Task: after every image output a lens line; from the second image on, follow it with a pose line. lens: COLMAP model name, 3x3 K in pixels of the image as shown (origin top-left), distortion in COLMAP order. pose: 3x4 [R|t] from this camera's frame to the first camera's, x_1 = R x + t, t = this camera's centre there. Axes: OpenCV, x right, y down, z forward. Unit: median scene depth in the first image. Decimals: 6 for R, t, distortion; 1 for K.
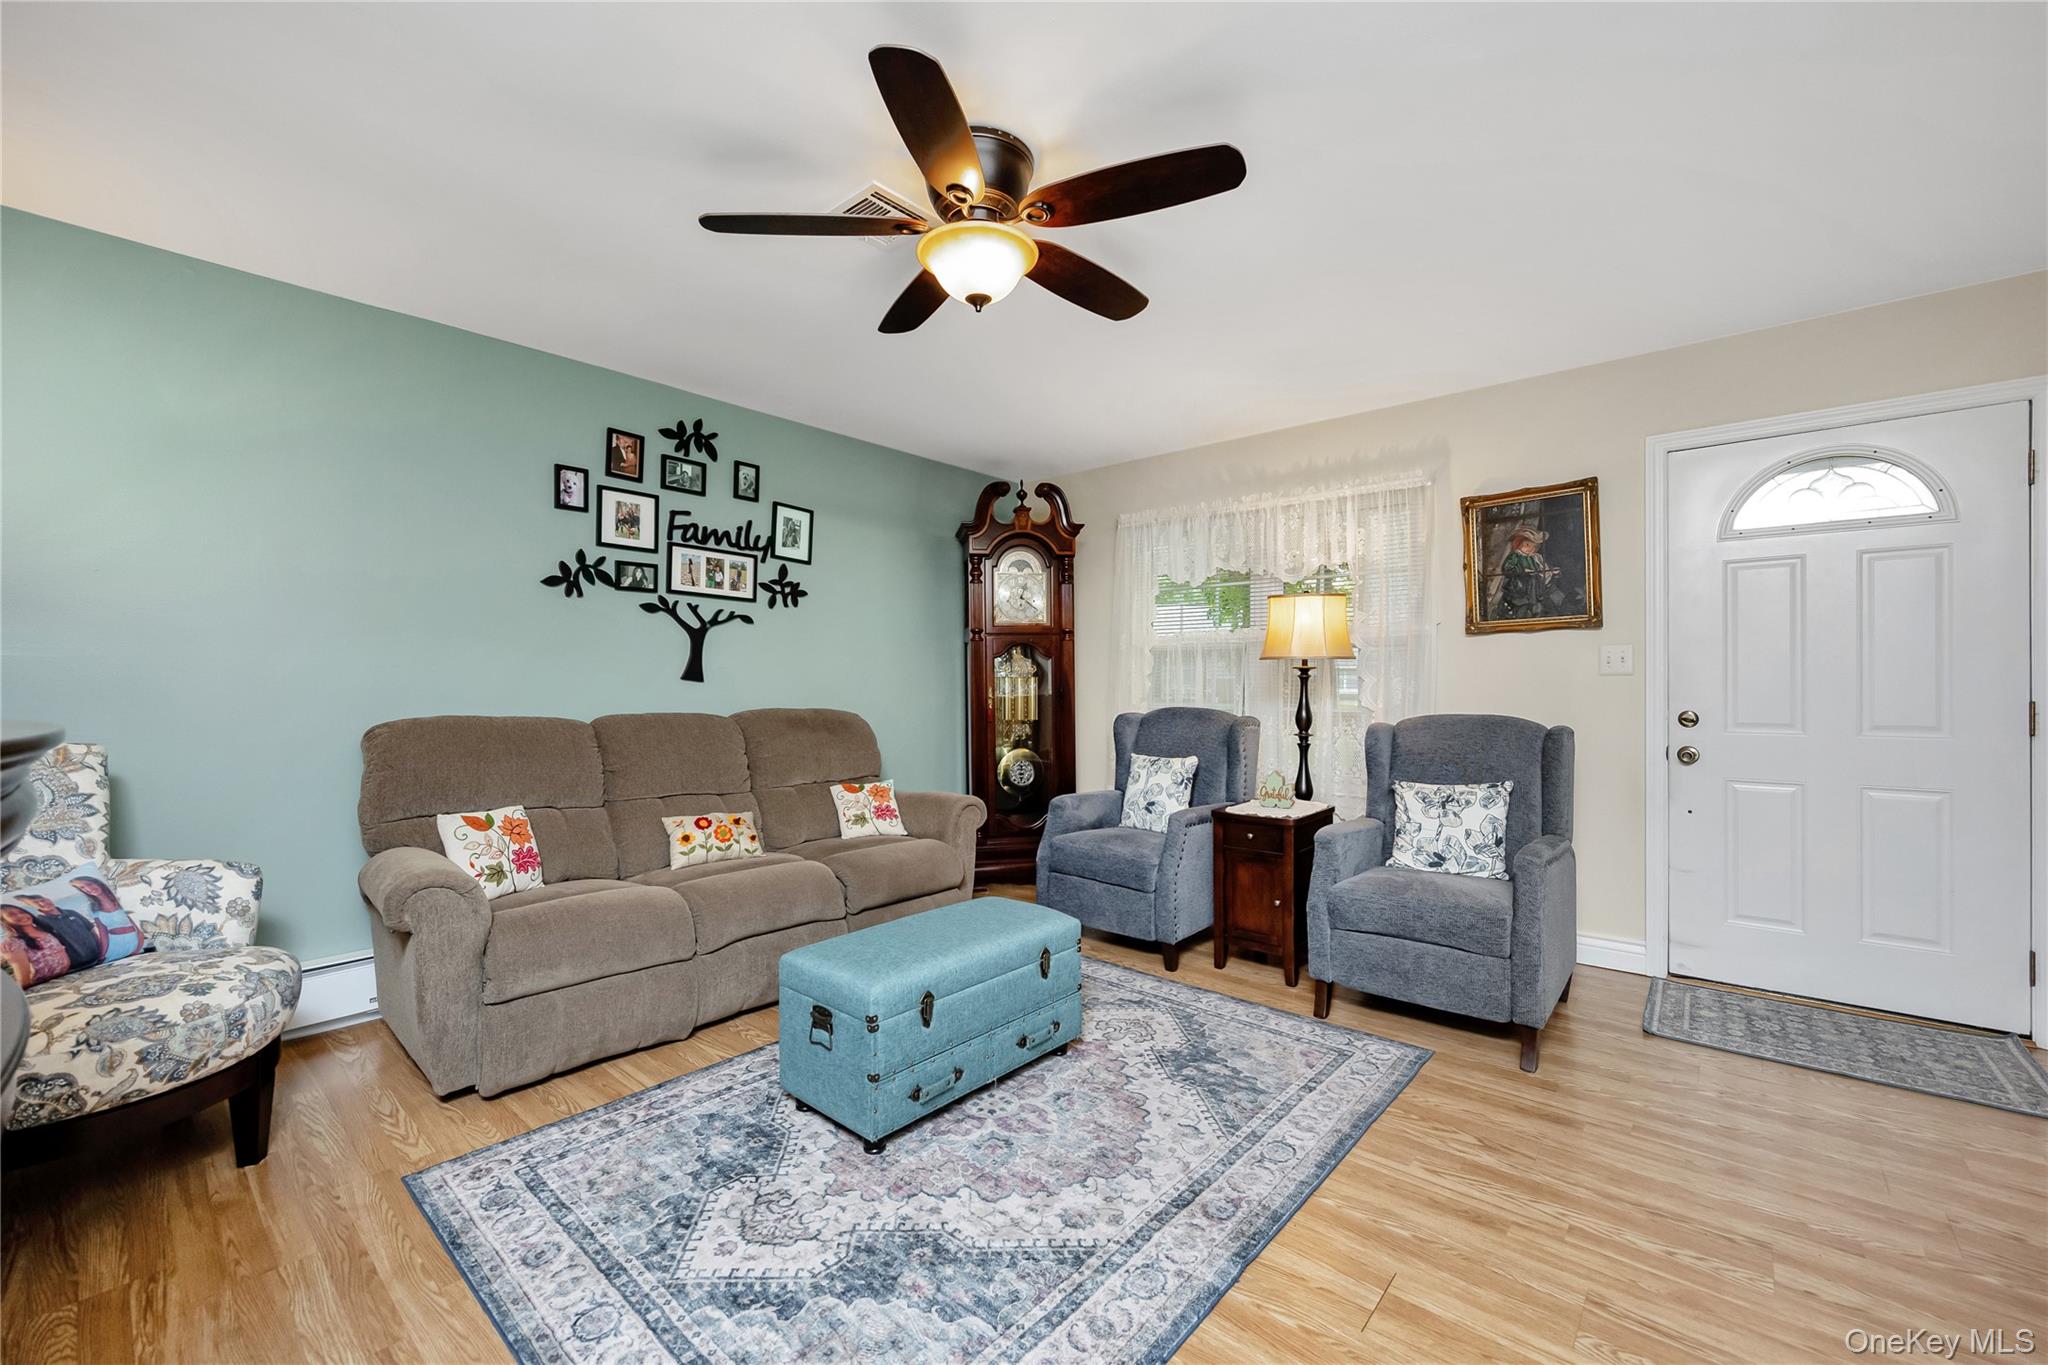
lens RADIAL K [[802.5, 0, 1013.7], [0, 802.5, 683.6], [0, 0, 1]] dist [-0.008907, -0.000216]
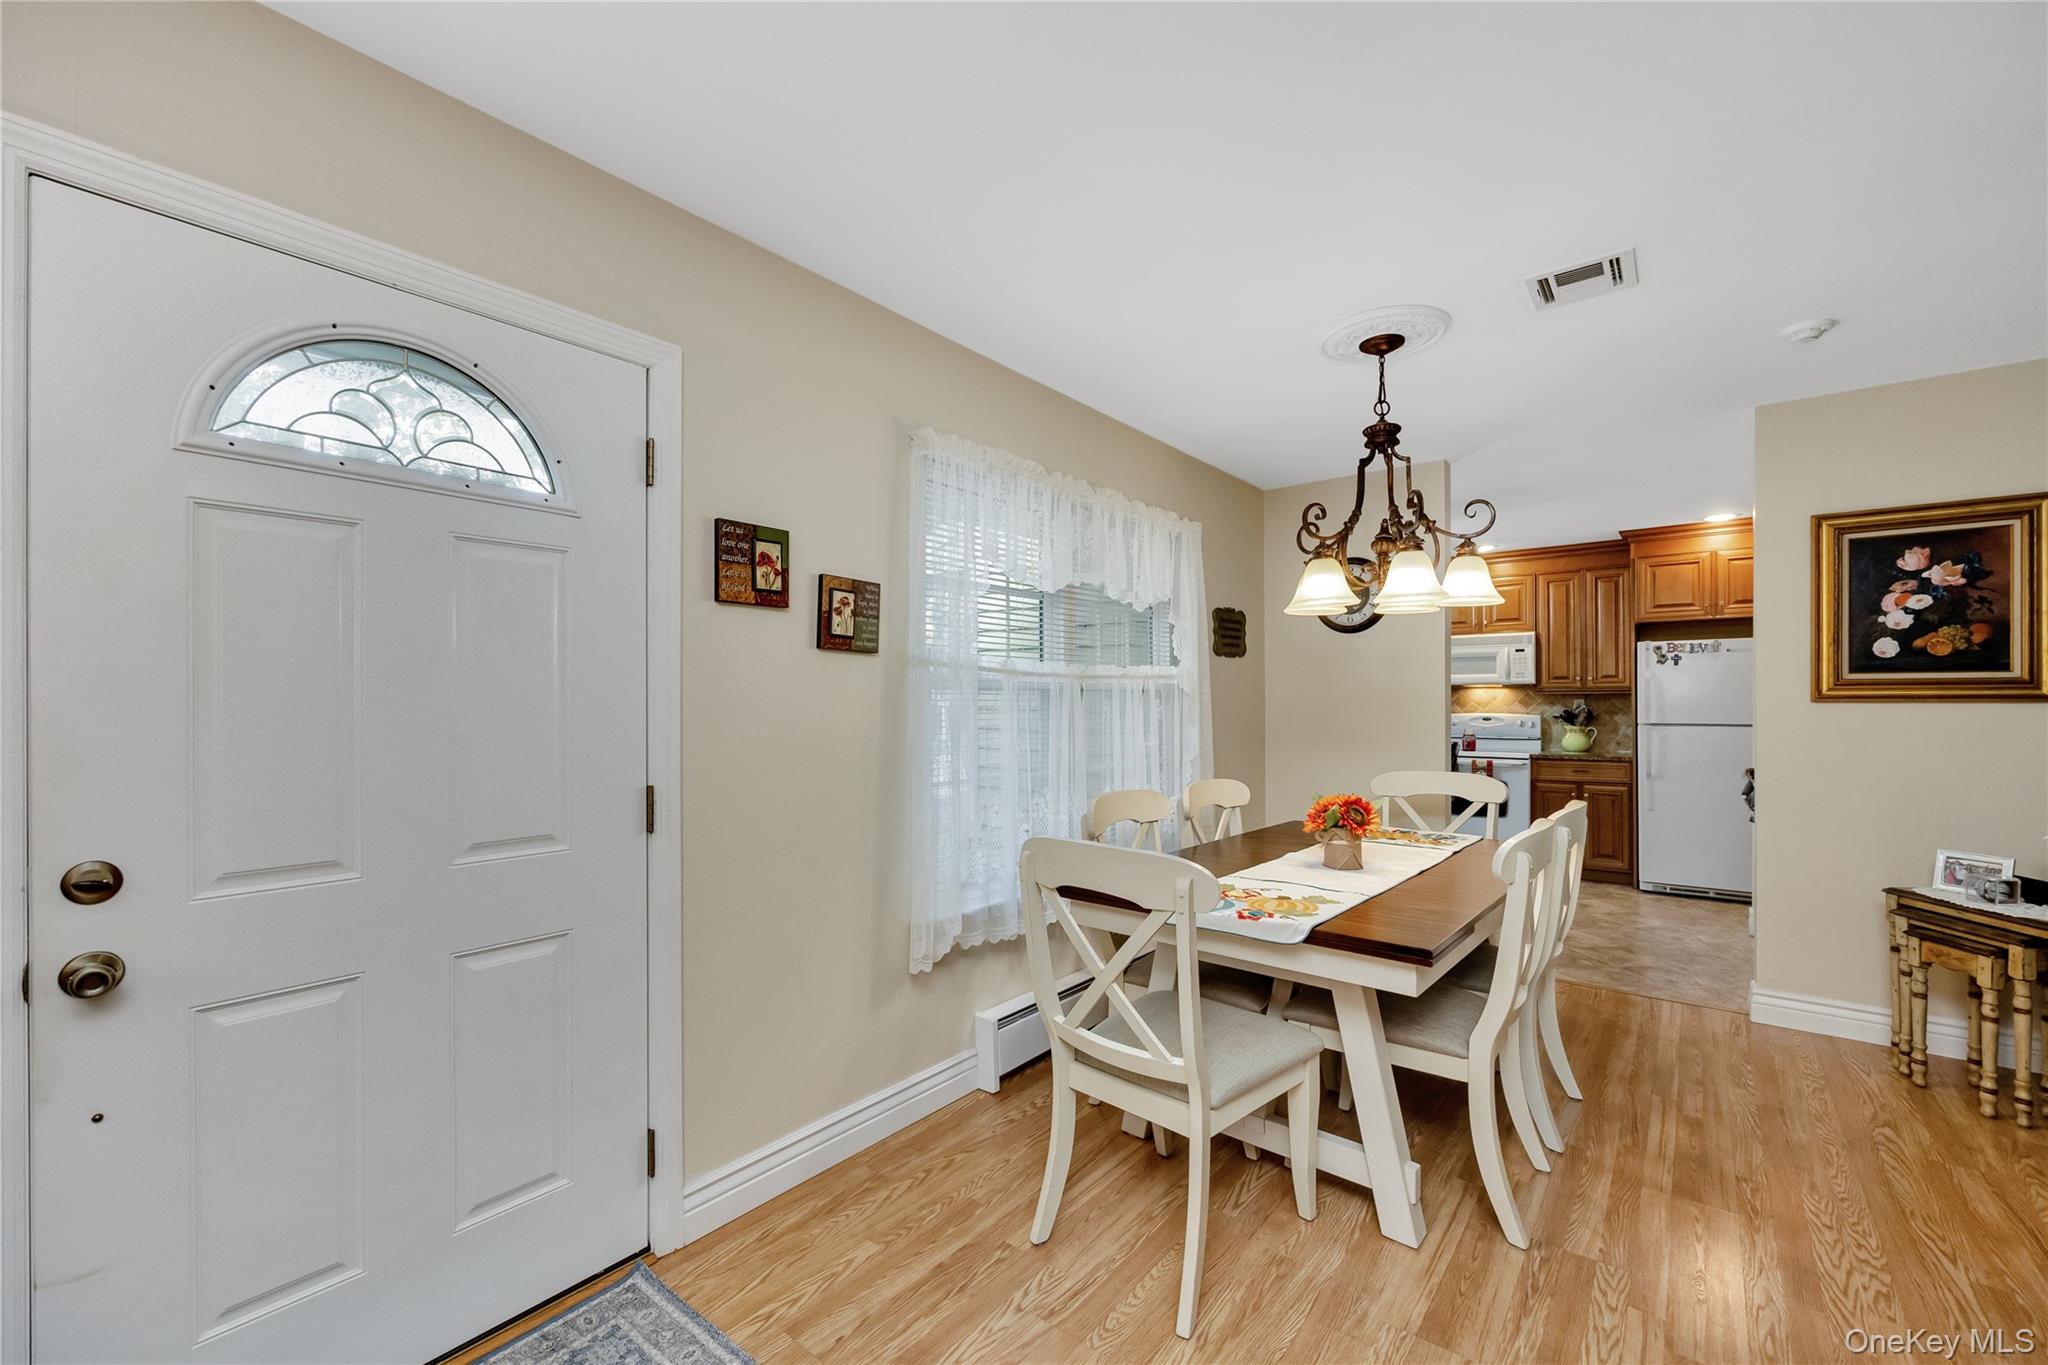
lens RADIAL K [[833.7, 0, 1045.1], [0, 833.7, 693.9], [0, 0, 1]] dist [-0.004174, 0.001231]
pose [[-0.065201, 0.008753, 0.997834, 0.345680], [0.001027, 0.999962, -0.008705, -0.037551], [-0.997872, 0.000457, -0.065208, 0.475480]]
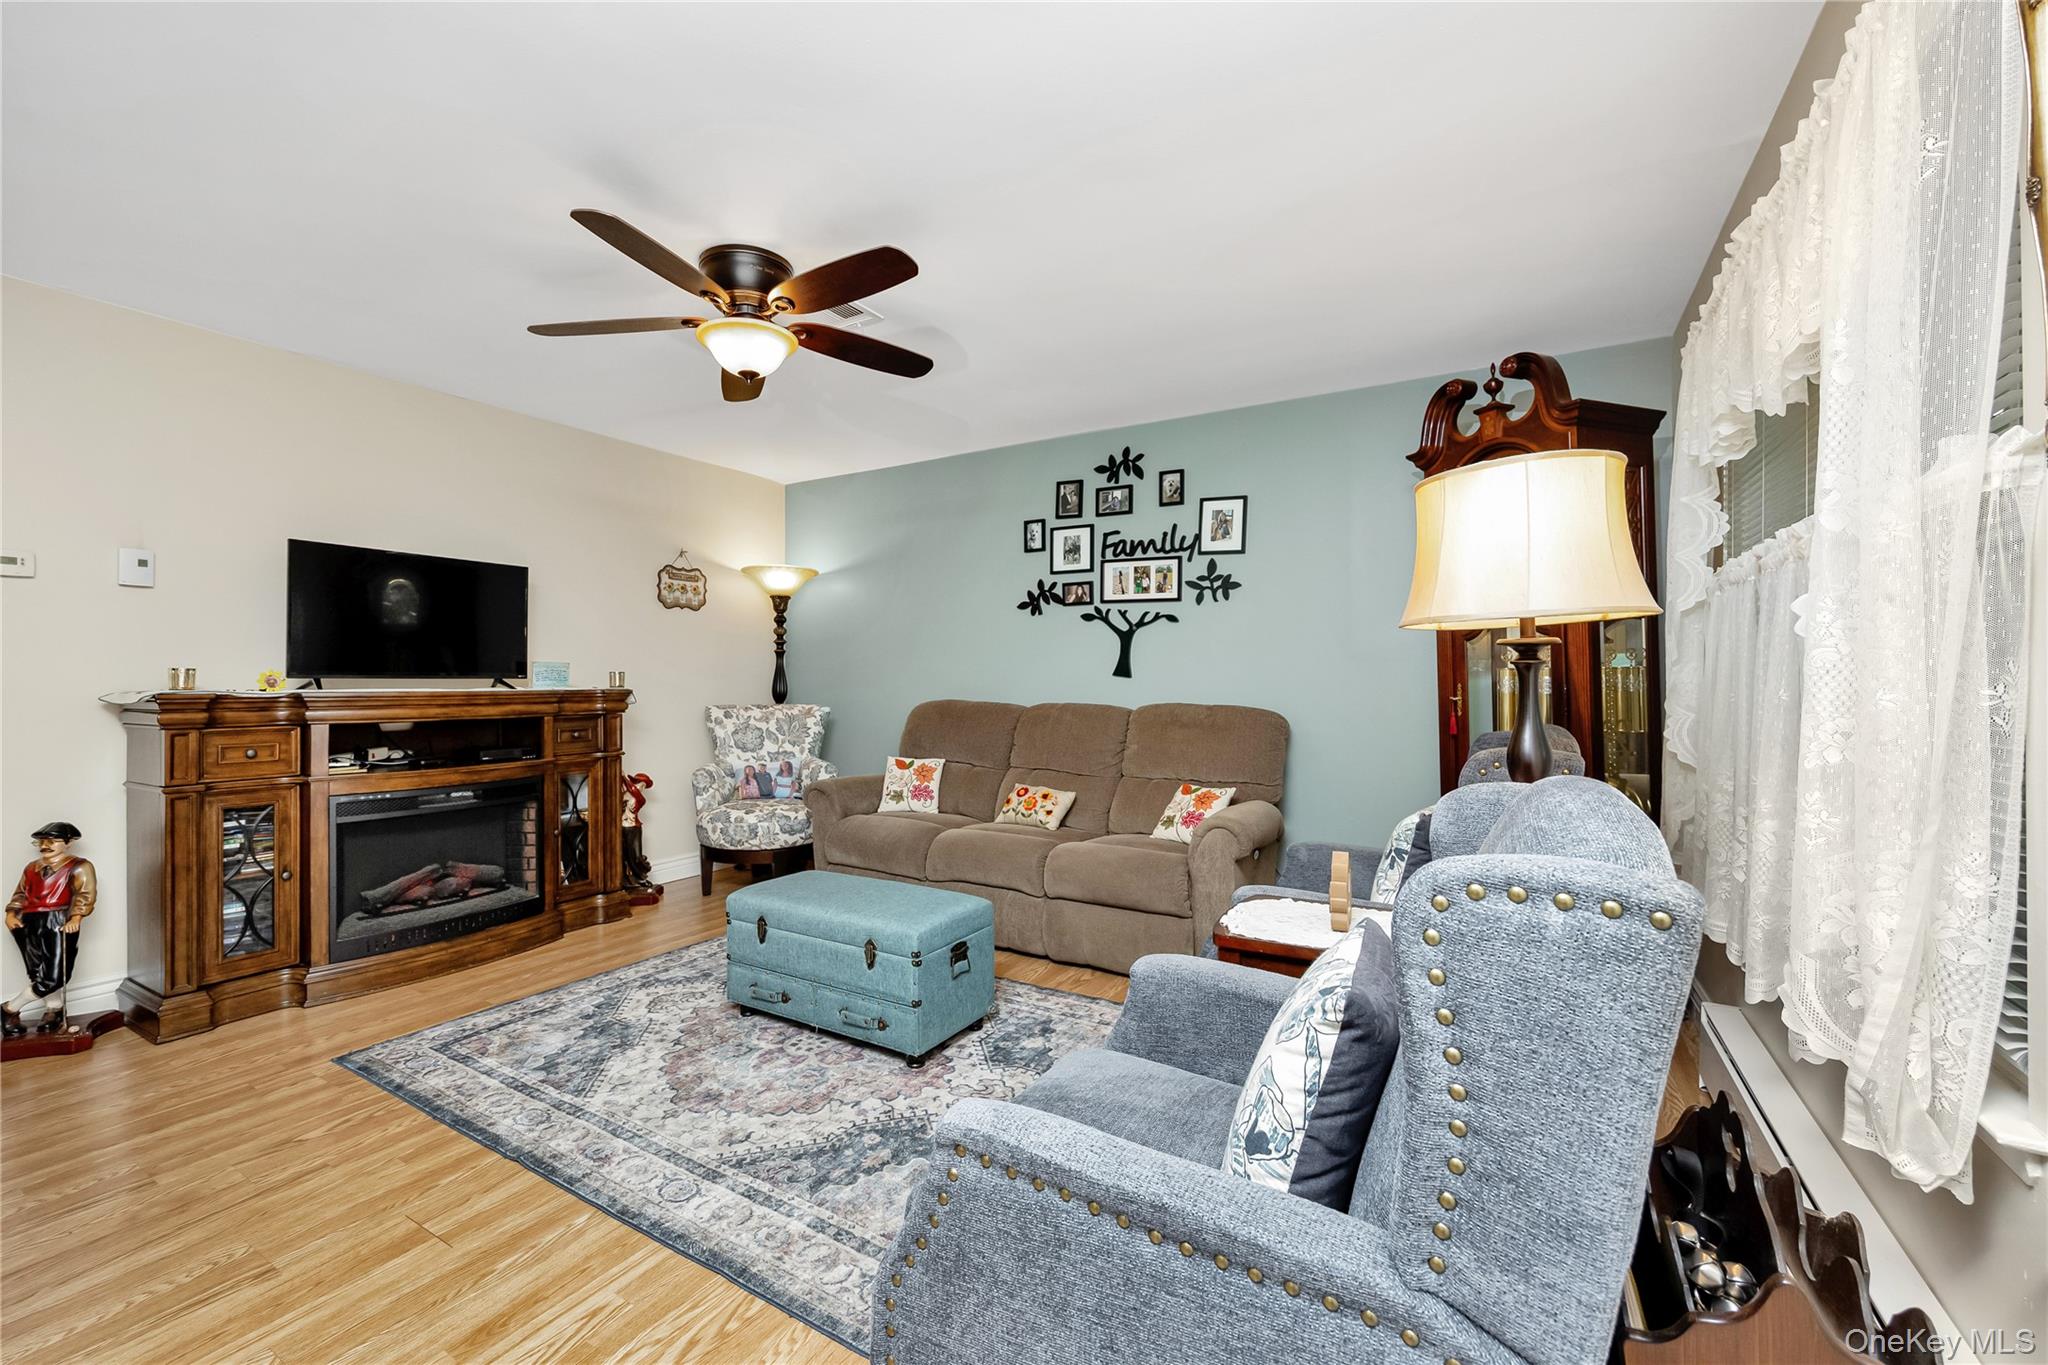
lens RADIAL K [[802.5, 0, 1046.2], [0, 802.5, 676.7], [0, 0, 1]] dist [-0.008907, -0.000216]
pose [[0.228572, -0.004160, -0.973518, 0.717710], [0.000759, 0.999991, -0.004095, 0.001078], [0.973527, 0.000197, 0.228573, 0.652968]]
